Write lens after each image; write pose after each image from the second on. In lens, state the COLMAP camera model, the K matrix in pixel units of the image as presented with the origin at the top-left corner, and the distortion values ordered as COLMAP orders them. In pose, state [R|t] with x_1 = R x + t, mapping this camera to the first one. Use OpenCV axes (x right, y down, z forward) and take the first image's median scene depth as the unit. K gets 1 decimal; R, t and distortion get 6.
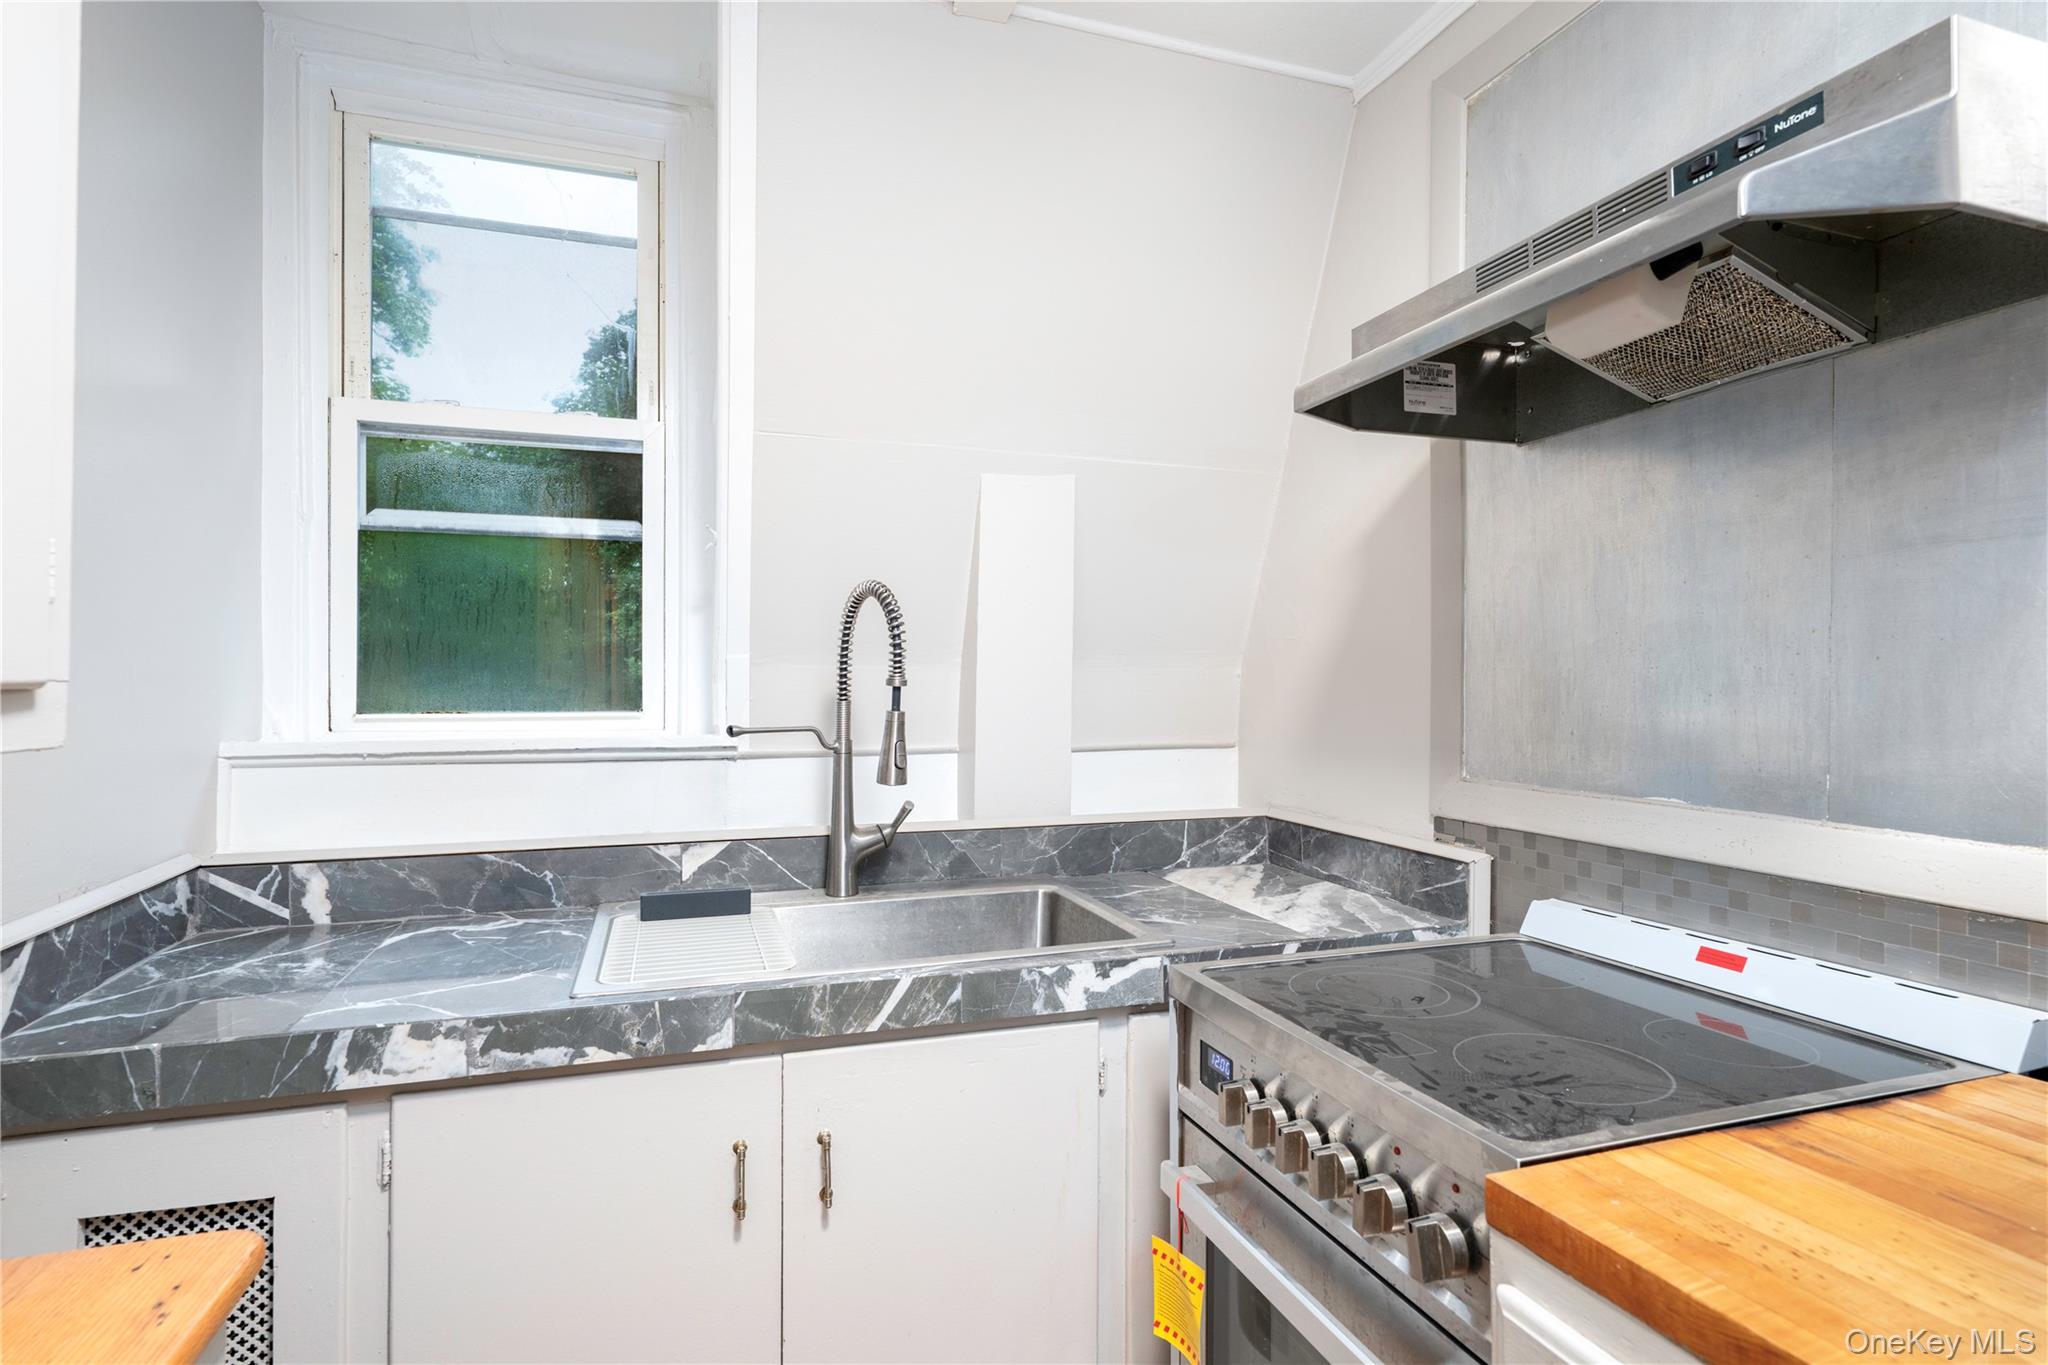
lens RADIAL K [[1055.4, 0, 1026.2], [0, 1055.4, 689.0], [0, 0, 1]] dist [0.017519, 0.000683]
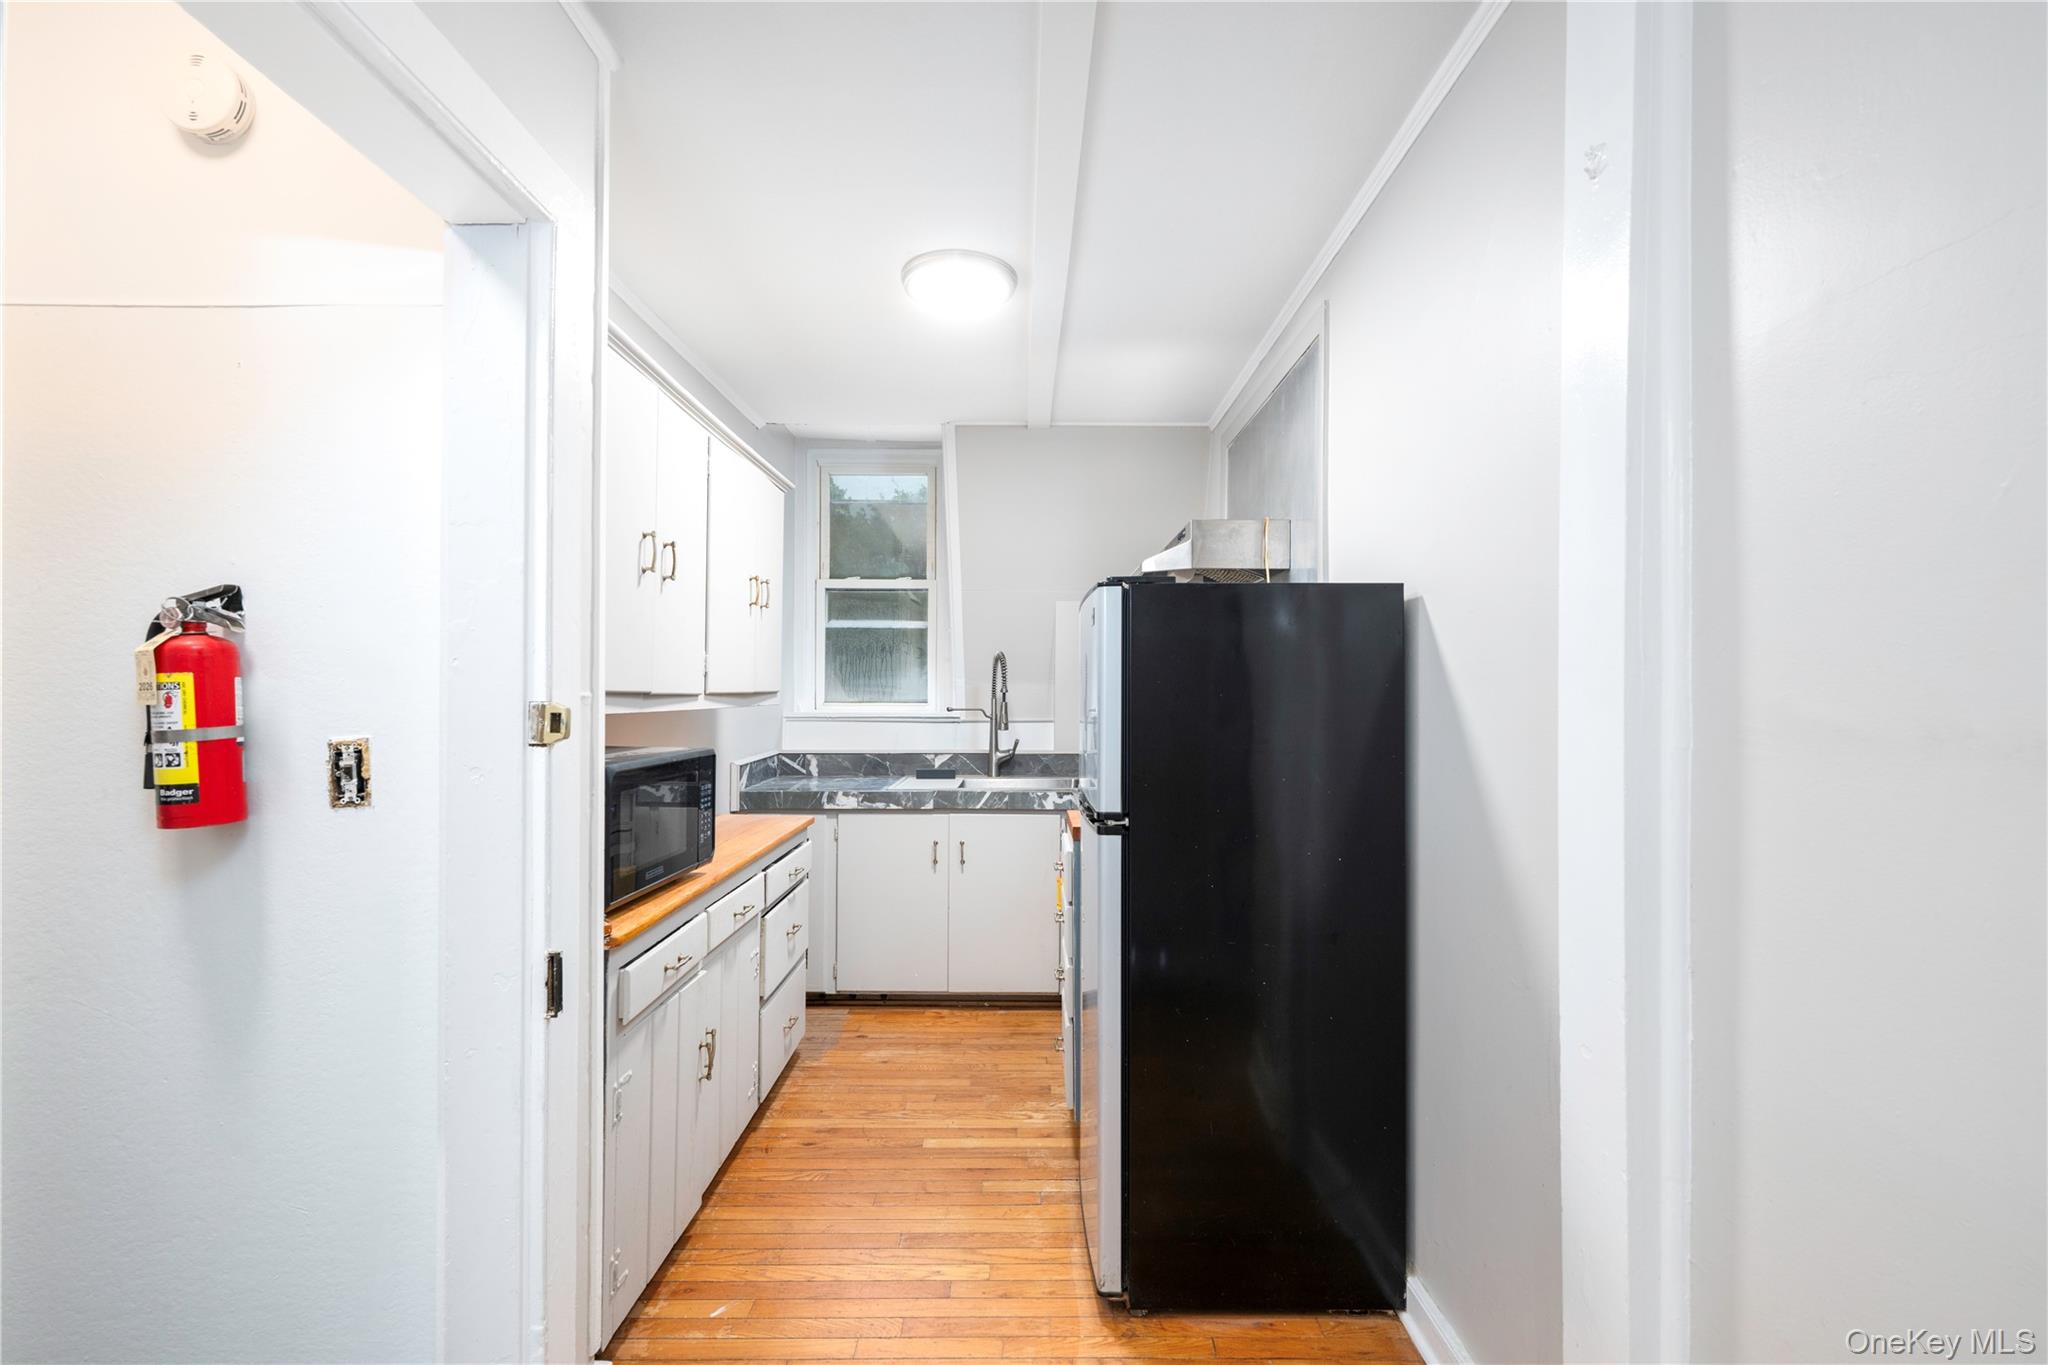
lens RADIAL K [[938.5, 0, 1025.4], [0, 938.5, 682.7], [0, 0, 1]] dist [-0.000764, 0.000037]
pose [[0.945570, 0.004817, -0.325383, 0.709546], [-0.008730, 0.999906, -0.010568, -0.004948], [0.325301, 0.012833, 0.945523, -1.236149]]
